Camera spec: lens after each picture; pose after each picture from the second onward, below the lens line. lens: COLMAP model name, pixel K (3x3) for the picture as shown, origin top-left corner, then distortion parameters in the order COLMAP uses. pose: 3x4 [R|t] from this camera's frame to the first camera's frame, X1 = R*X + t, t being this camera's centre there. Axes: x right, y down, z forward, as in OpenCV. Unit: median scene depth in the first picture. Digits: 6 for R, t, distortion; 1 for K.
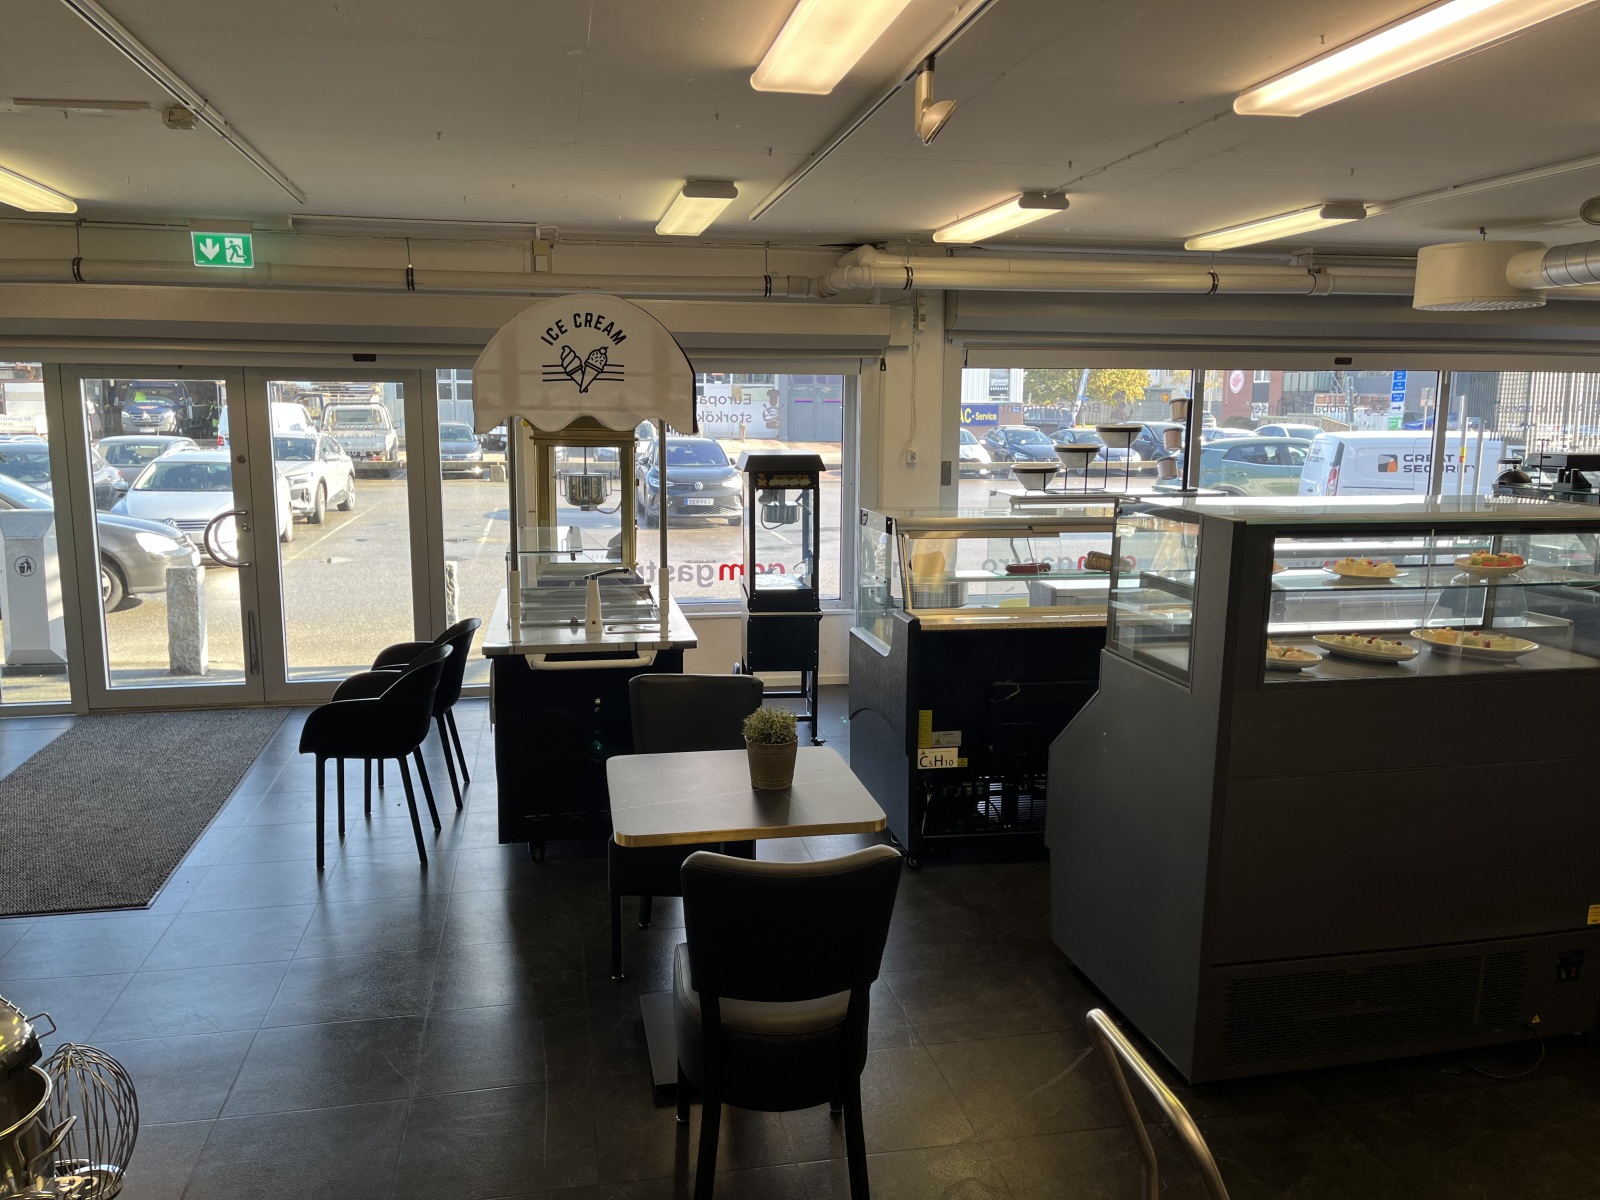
lens RADIAL K [[1215.8, 0, 800.0], [0, 1215.8, 600.0], [0, 0, 1]] dist [0.072497, -0.111654]
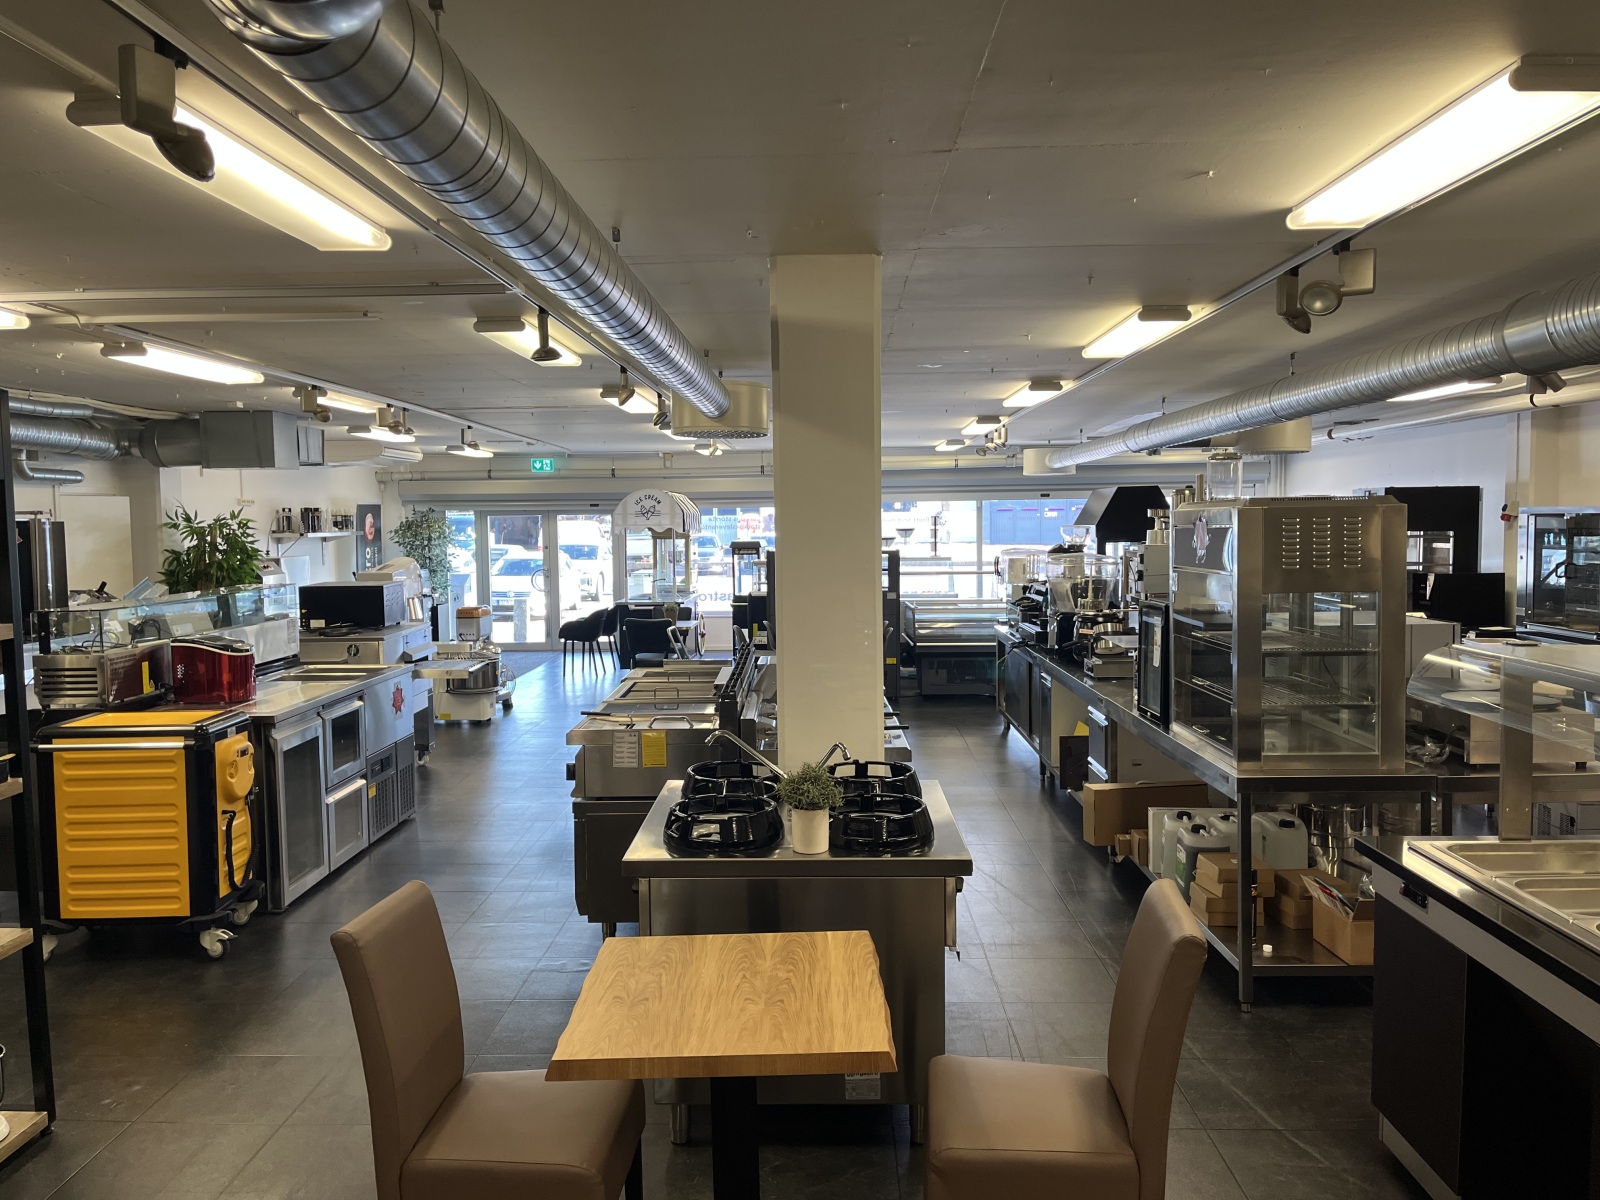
lens RADIAL K [[1215.8, 0, 800.0], [0, 1215.8, 600.0], [0, 0, 1]] dist [0.072497, -0.111654]
pose [[0.974424, -0.002226, -0.224708, 0.590329], [-0.017330, 0.996229, -0.085020, 0.190393], [0.224049, 0.086740, 0.970710, -1.251452]]
